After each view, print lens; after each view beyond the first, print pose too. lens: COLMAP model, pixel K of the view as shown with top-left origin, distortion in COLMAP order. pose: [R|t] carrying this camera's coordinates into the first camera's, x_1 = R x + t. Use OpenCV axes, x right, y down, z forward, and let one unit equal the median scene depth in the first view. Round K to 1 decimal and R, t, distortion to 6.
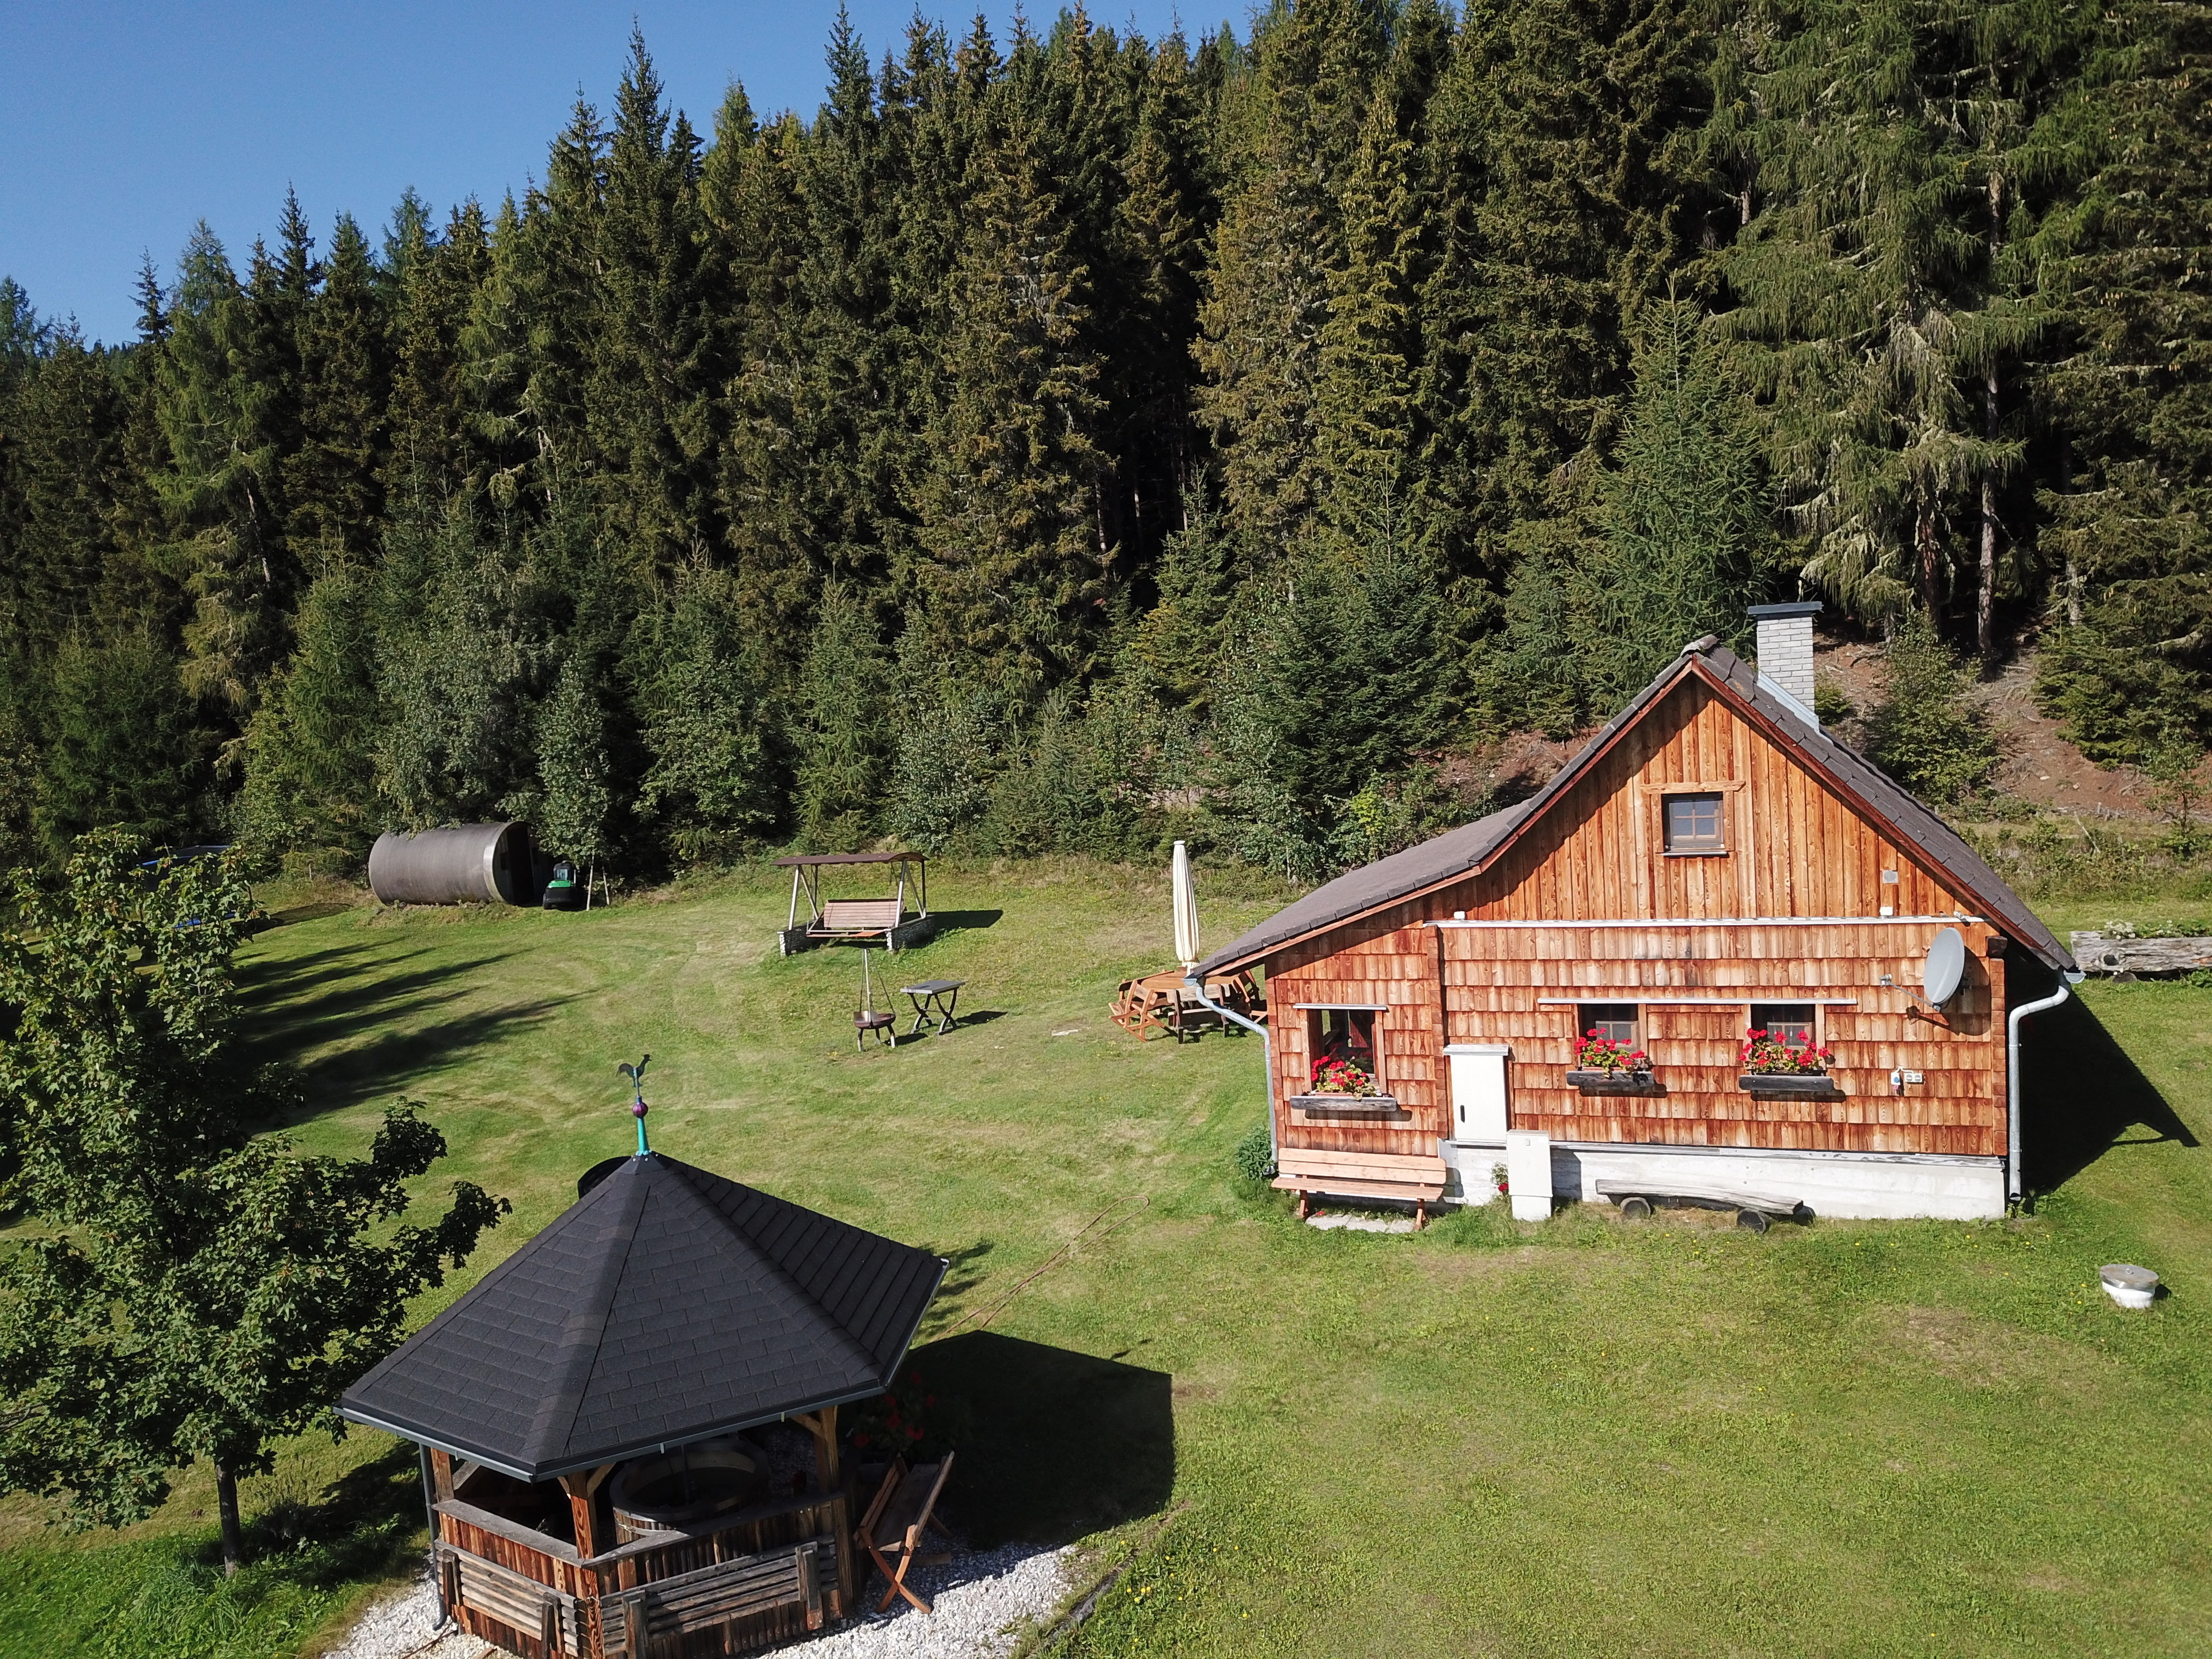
lens RADIAL K [[1669.5, 0, 1105.5], [0, 1669.5, 865.9], [0, 0, 1]] dist [0.032671, -0.030261]
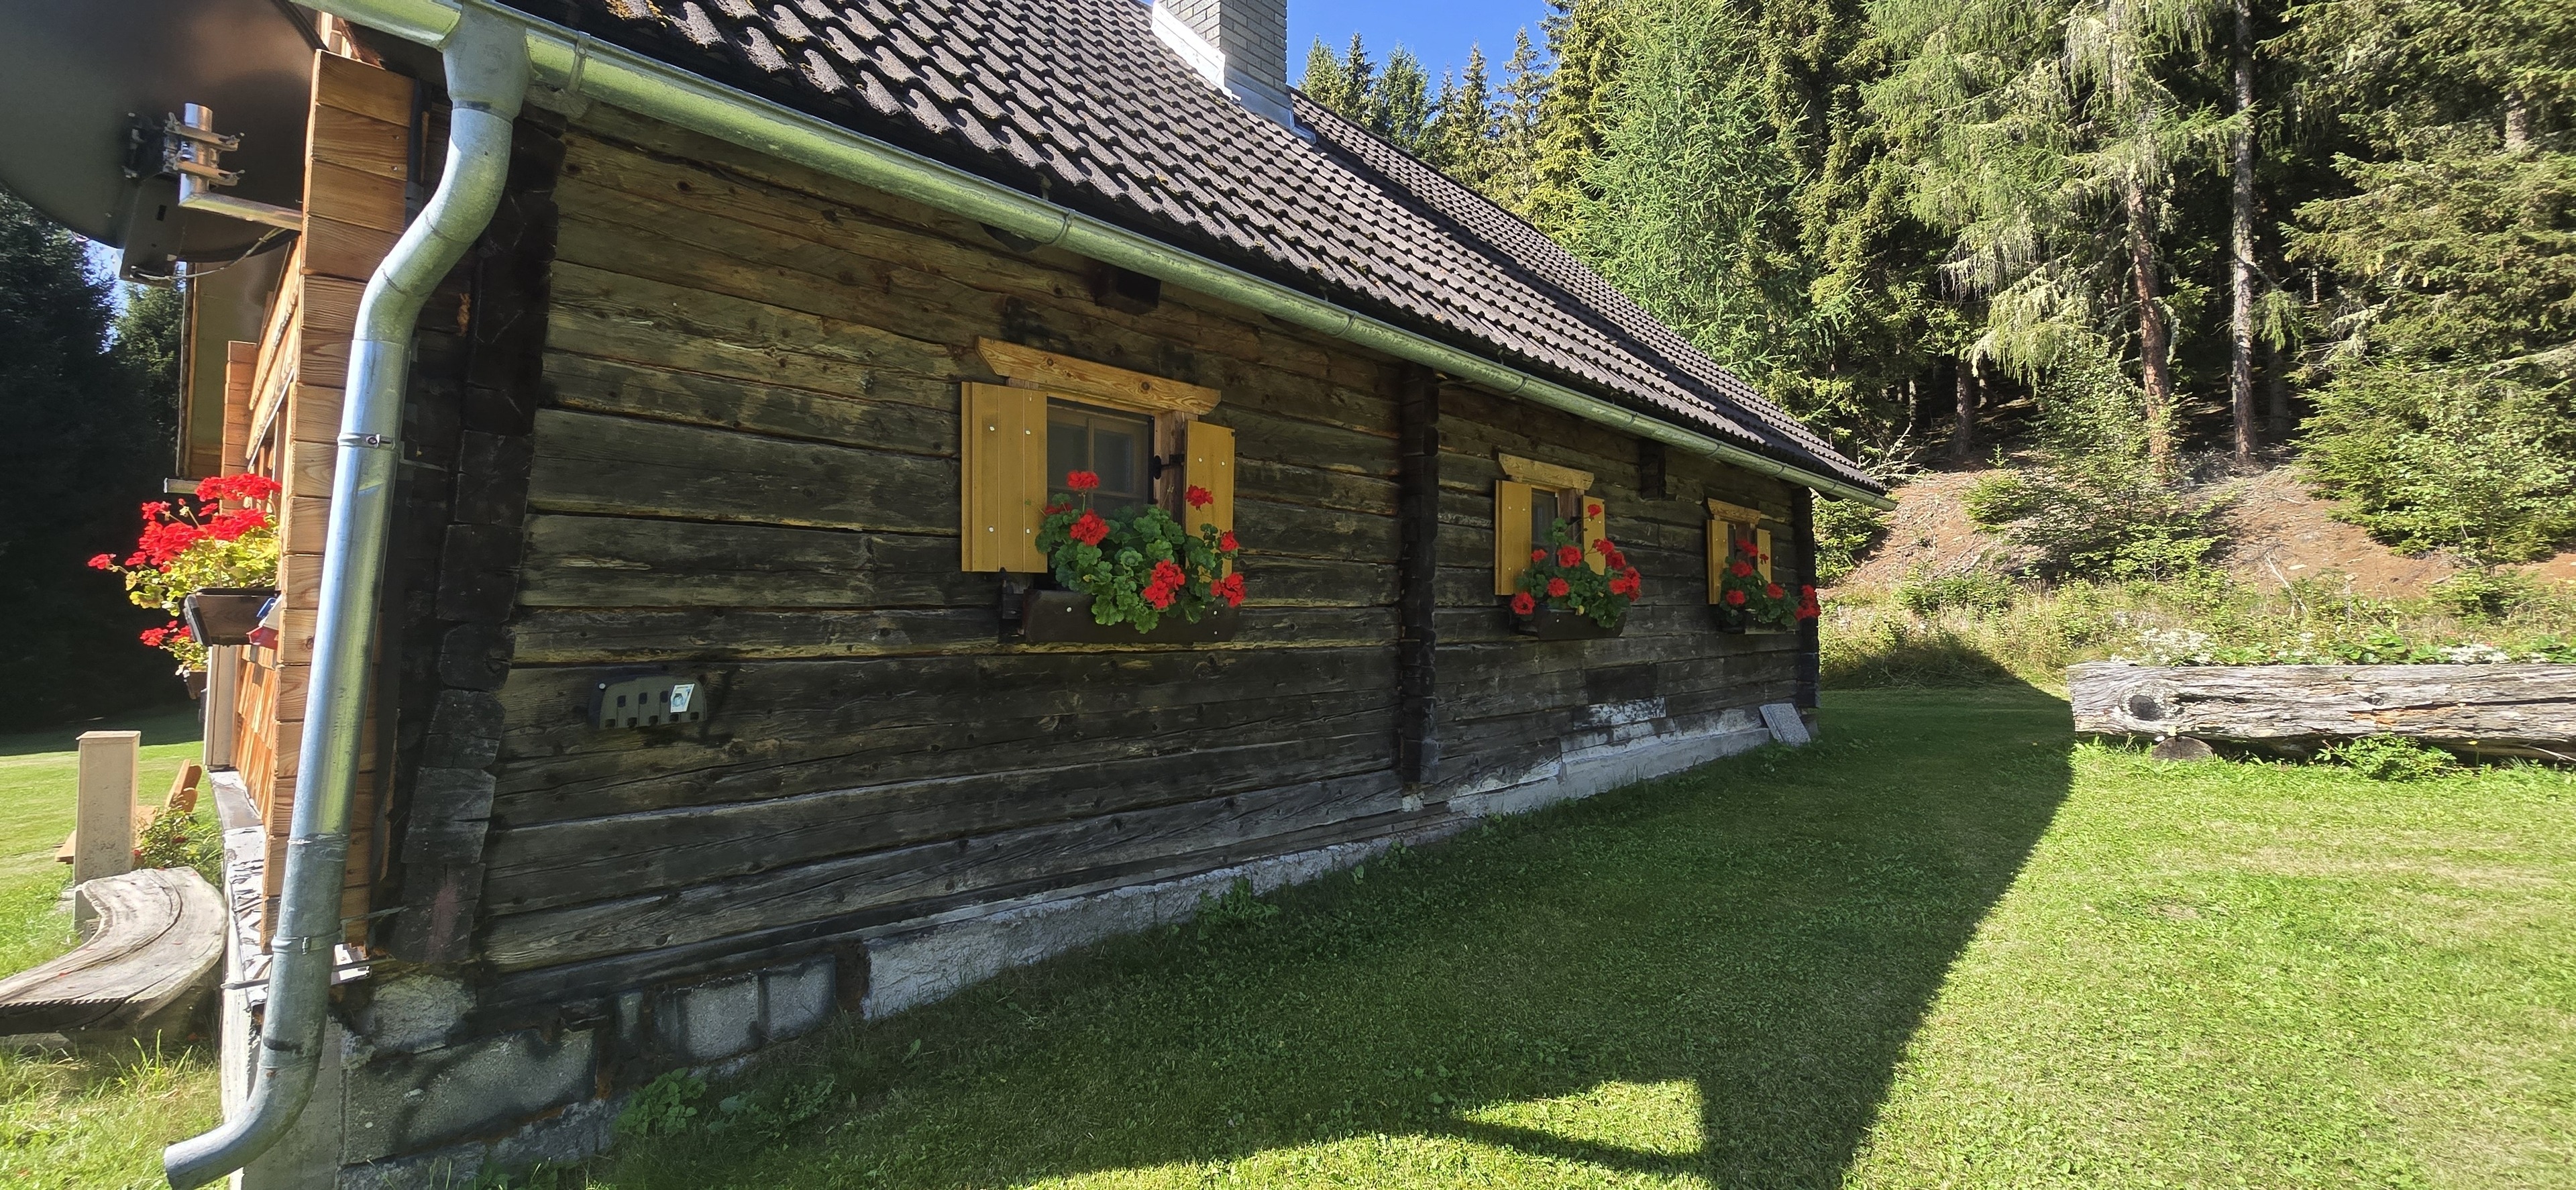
lens RADIAL K [[1053.3, 0, 1288.0], [0, 1053.3, 595.0], [0, 0, 1]] dist [0.000808, 0.000247]
pose [[0.920938, 0.061264, -0.384863, 0.604622], [-0.118767, 0.984709, -0.127445, 0.111585], [0.371170, 0.163078, 0.914133, 0.793081]]
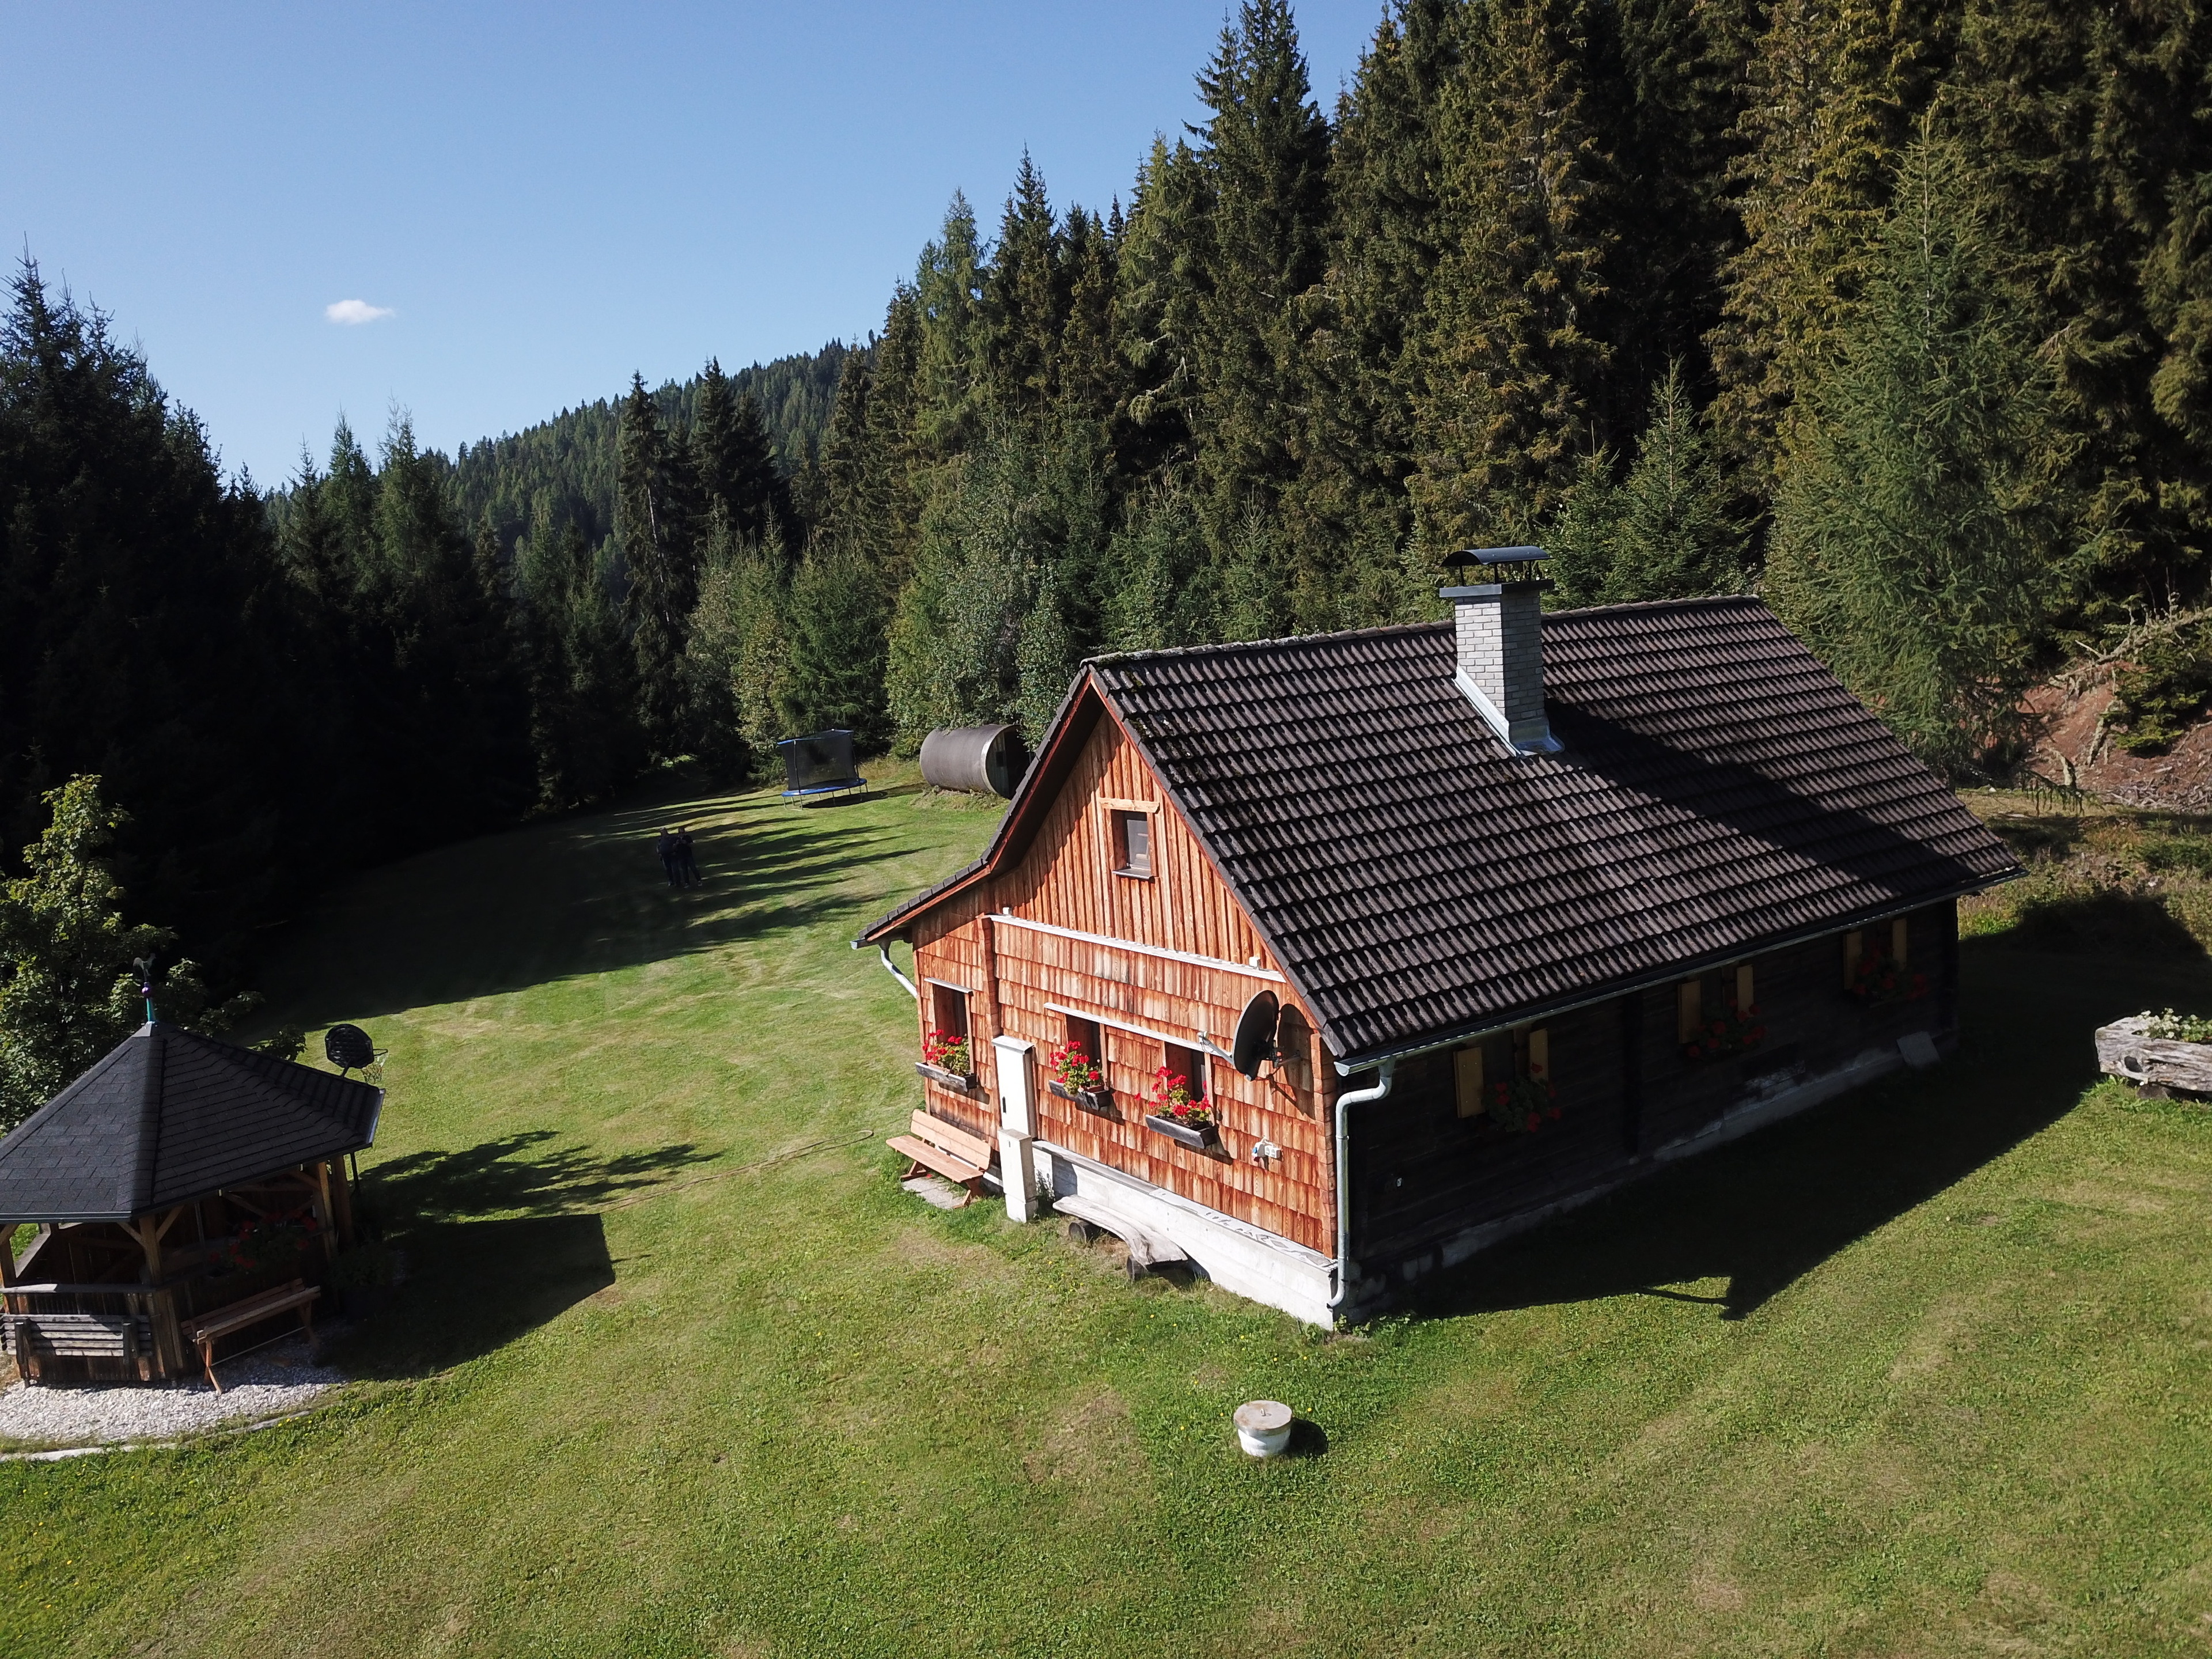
lens RADIAL K [[1691.8, 0, 1090.7], [0, 1691.8, 847.7], [0, 0, 1]] dist [0.008219, -0.004457]
pose [[0.821069, 0.090446, -0.563619, 0.779934], [-0.053304, 0.995202, 0.082052, -0.088553], [0.568335, -0.037327, 0.821950, 0.191913]]
